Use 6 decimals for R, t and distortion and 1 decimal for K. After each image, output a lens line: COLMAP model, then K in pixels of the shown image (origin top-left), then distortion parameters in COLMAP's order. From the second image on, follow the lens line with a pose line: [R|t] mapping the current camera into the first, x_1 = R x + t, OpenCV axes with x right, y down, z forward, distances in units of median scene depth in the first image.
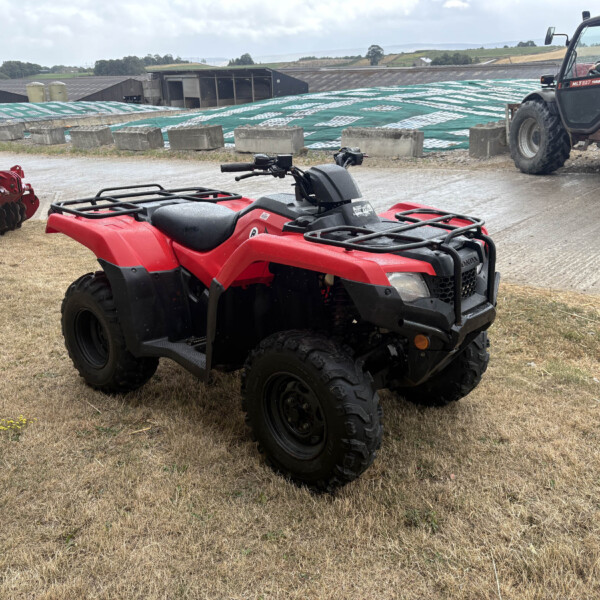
lens RADIAL K [[609.2, 0, 300.0], [0, 609.2, 300.0], [0, 0, 1]] dist [0.063869, -0.044480]
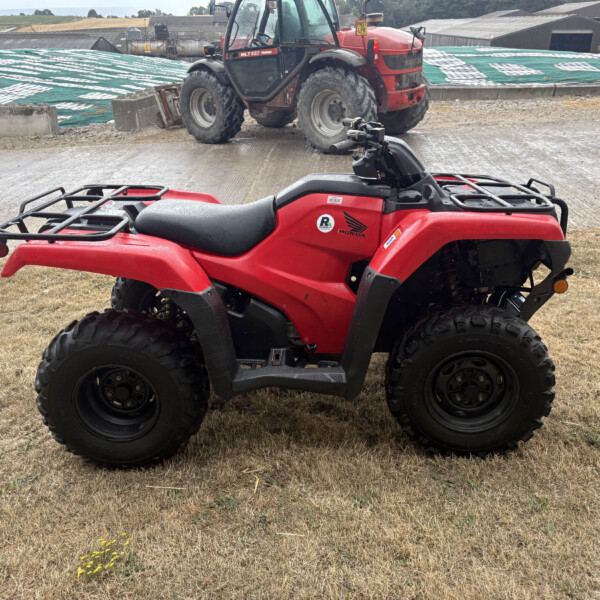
lens RADIAL K [[609.2, 0, 300.0], [0, 609.2, 300.0], [0, 0, 1]] dist [0.063869, -0.044480]
pose [[0.771495, -0.236766, 0.590540, -0.184804], [0.212237, 0.970785, 0.111947, -0.029902], [-0.599792, 0.038968, 0.799206, 0.091653]]
